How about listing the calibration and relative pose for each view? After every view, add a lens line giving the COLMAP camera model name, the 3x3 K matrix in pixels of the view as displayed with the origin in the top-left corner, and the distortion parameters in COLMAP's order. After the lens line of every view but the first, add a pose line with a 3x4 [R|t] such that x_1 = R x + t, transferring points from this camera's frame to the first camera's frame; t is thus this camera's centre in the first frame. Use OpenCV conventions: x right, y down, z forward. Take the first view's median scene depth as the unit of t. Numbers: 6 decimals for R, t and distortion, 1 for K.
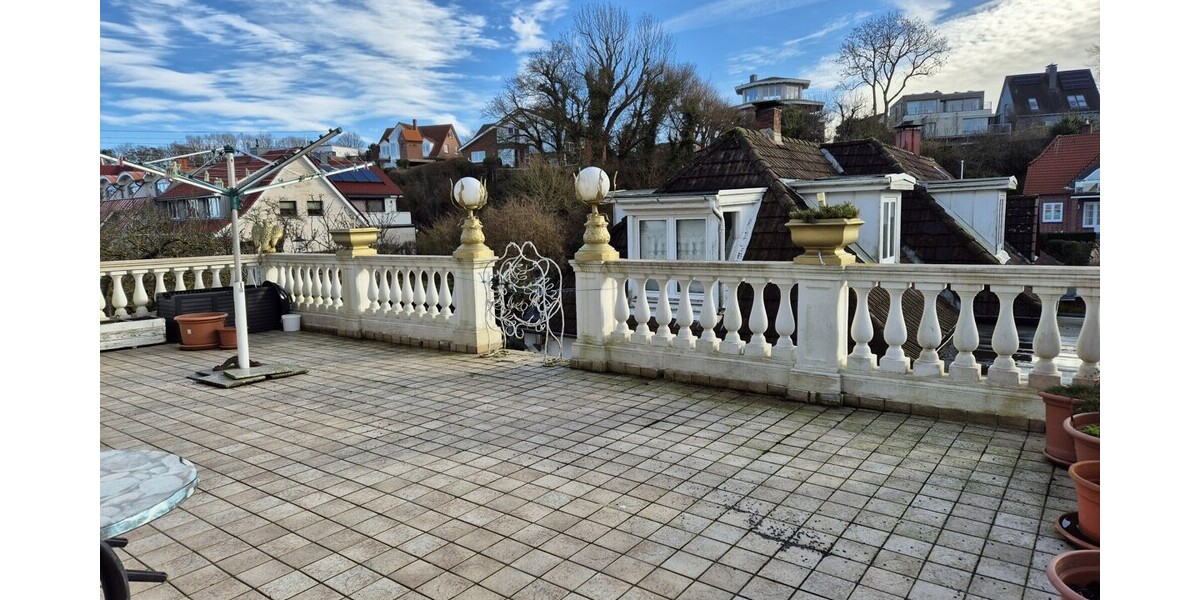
lens RADIAL K [[672.7, 0, 587.3], [0, 672.7, 311.1], [0, 0, 1]] dist [0.116883, -0.100394]
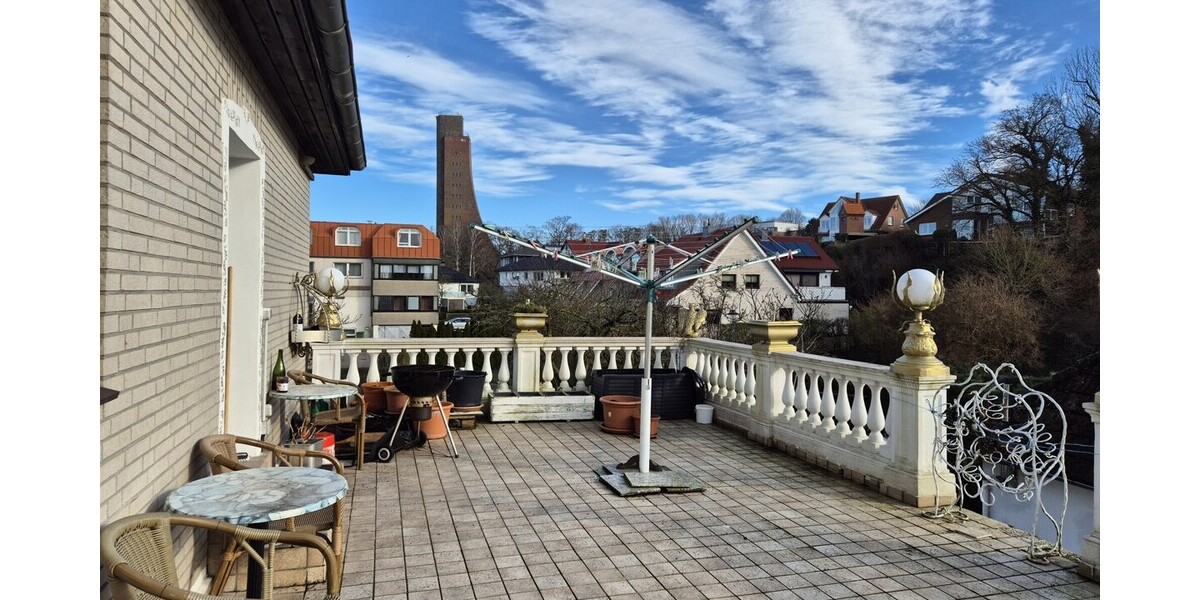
lens RADIAL K [[674.7, 0, 606.2], [0, 674.7, 285.4], [0, 0, 1]] dist [0.025787, -0.035600]
pose [[0.828181, 0.029094, -0.559705, -0.032315], [-0.106261, 0.988689, -0.105839, -0.048796], [0.550295, 0.147129, 0.821905, 0.150578]]
